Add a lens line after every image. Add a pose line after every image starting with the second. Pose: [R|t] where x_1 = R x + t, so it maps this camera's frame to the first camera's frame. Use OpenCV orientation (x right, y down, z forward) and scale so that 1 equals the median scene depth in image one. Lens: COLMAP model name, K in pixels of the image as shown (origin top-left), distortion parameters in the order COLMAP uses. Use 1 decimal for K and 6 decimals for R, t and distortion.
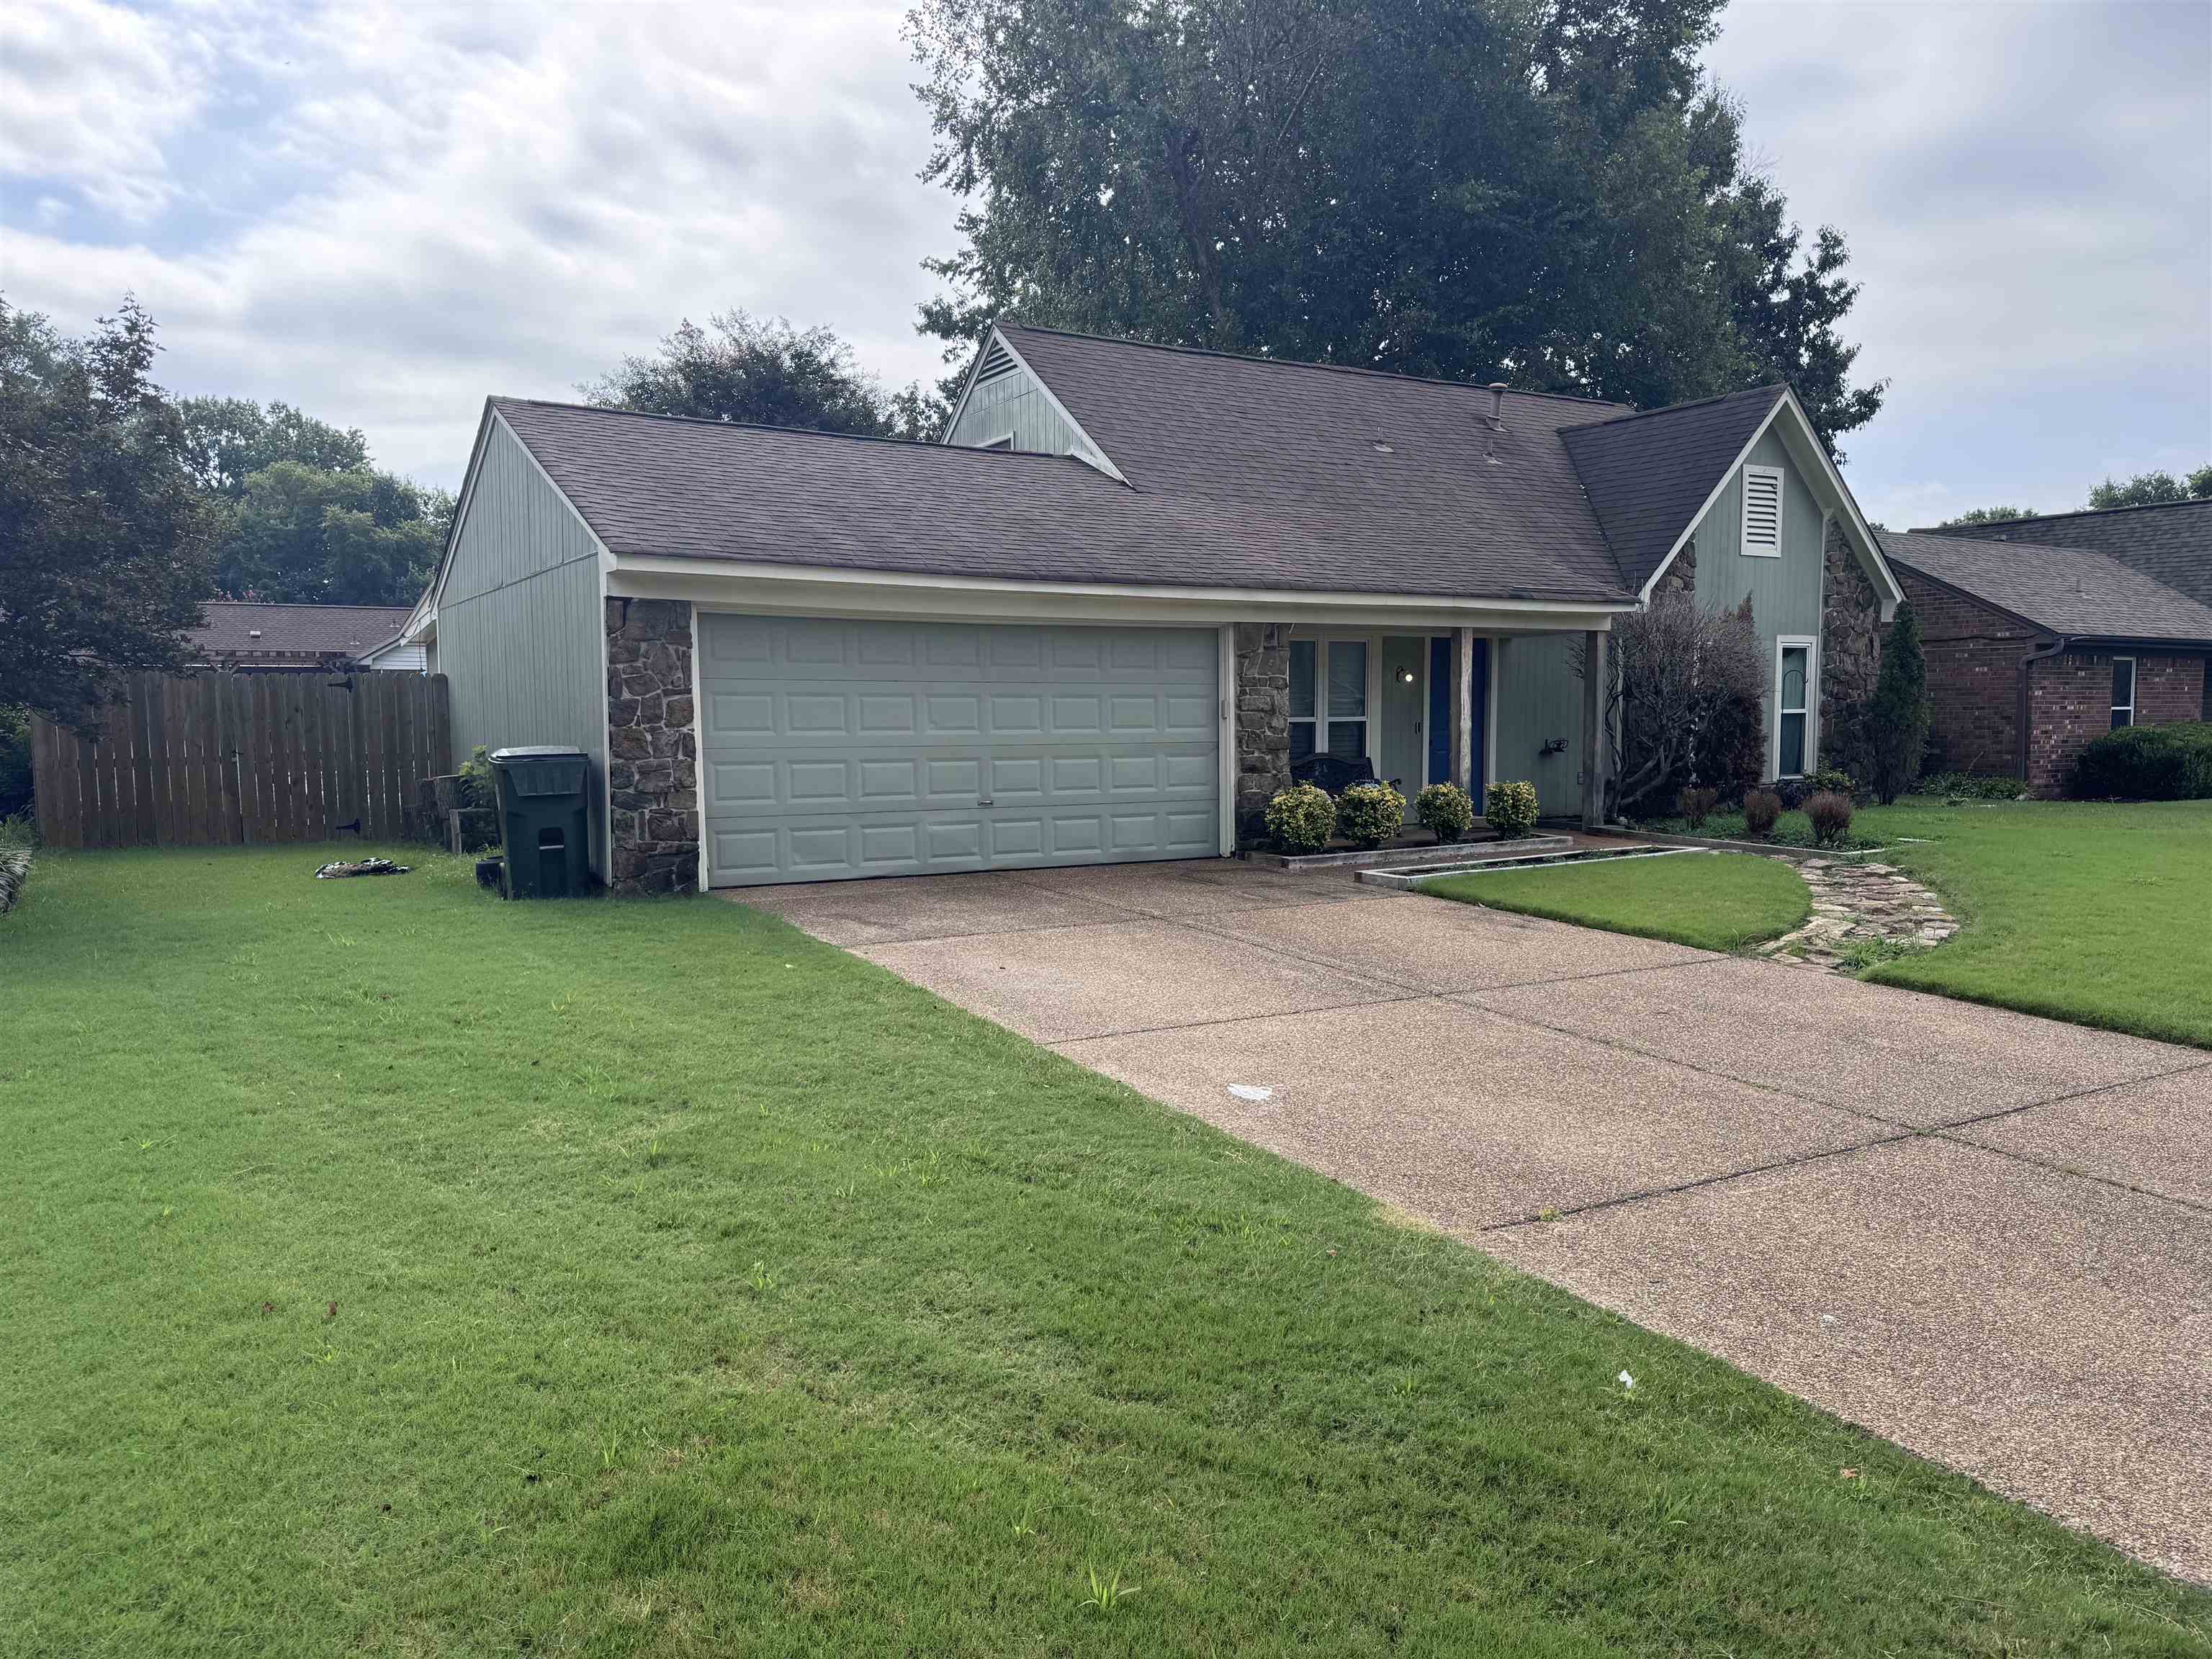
lens RADIAL K [[1535.8, 0, 1111.6], [0, 1535.8, 847.9], [0, 0, 1]] dist [0.082367, -0.101474]
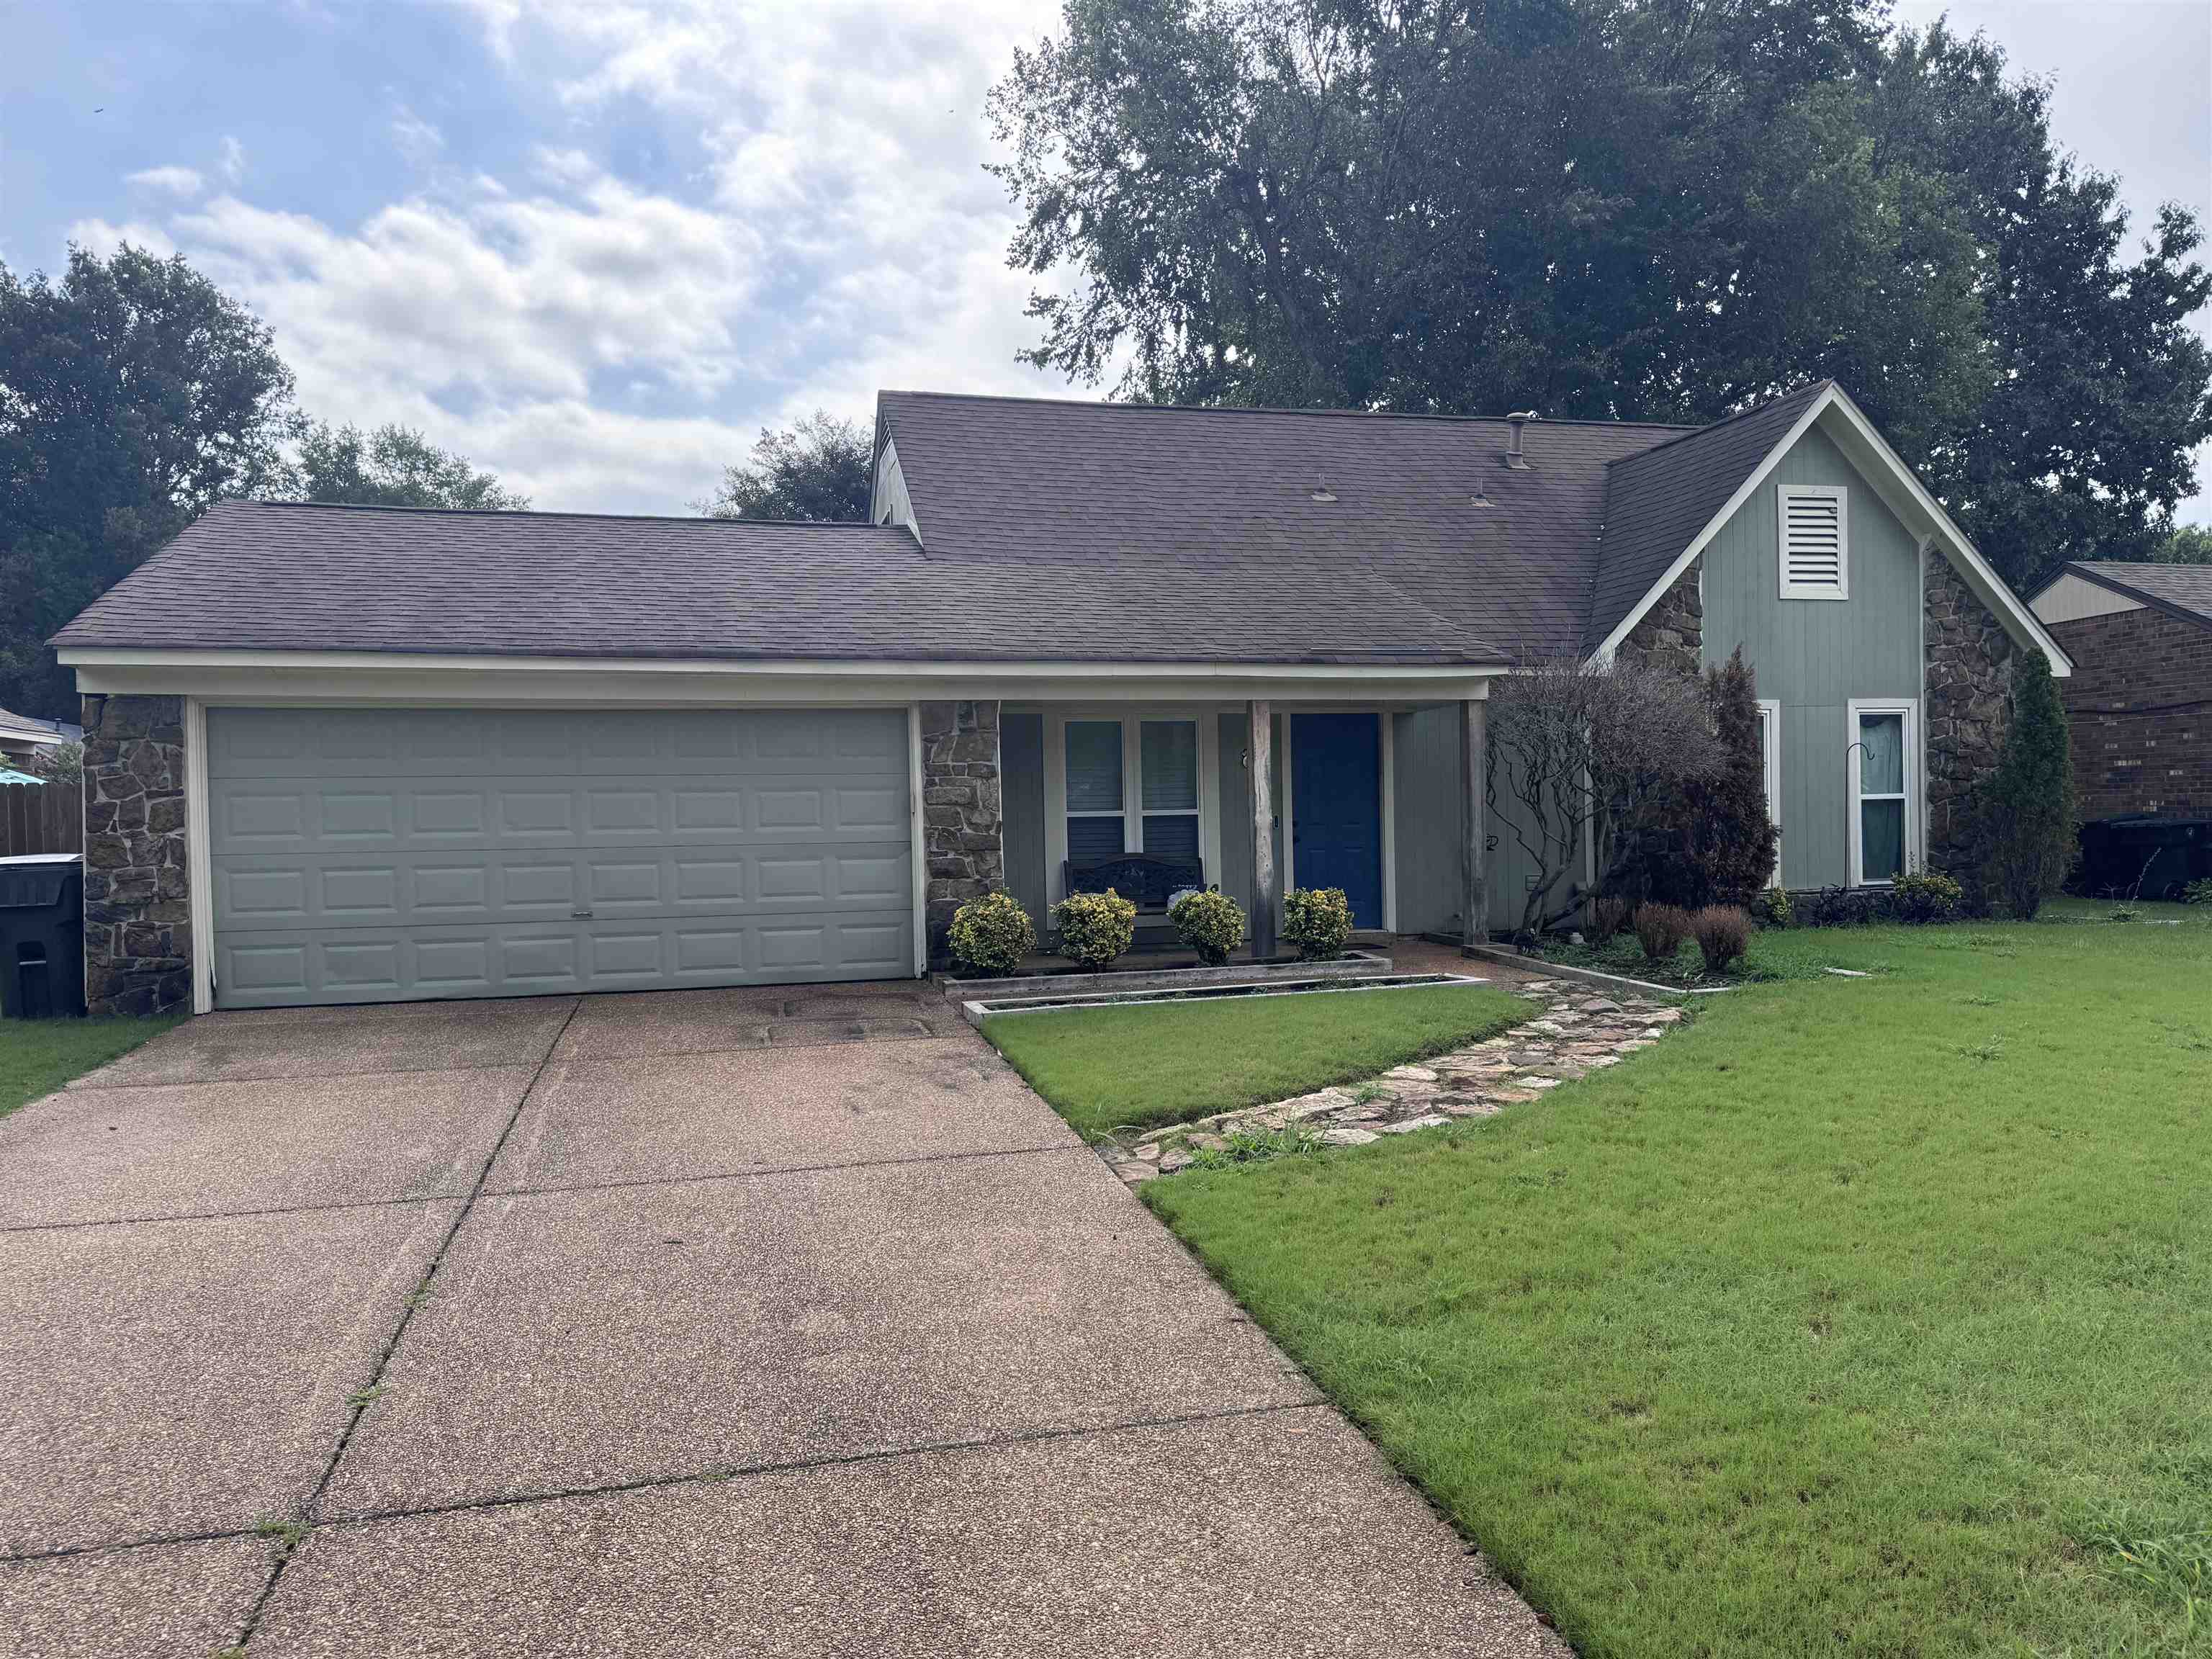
lens RADIAL K [[1535.8, 0, 1178.1], [0, 1535.8, 827.4], [0, 0, 1]] dist [0.082367, -0.101474]
pose [[0.958845, -0.008346, -0.283807, 0.340764], [-0.012586, 0.997336, -0.071850, -0.013592], [0.283651, 0.072465, 0.956186, 0.175809]]
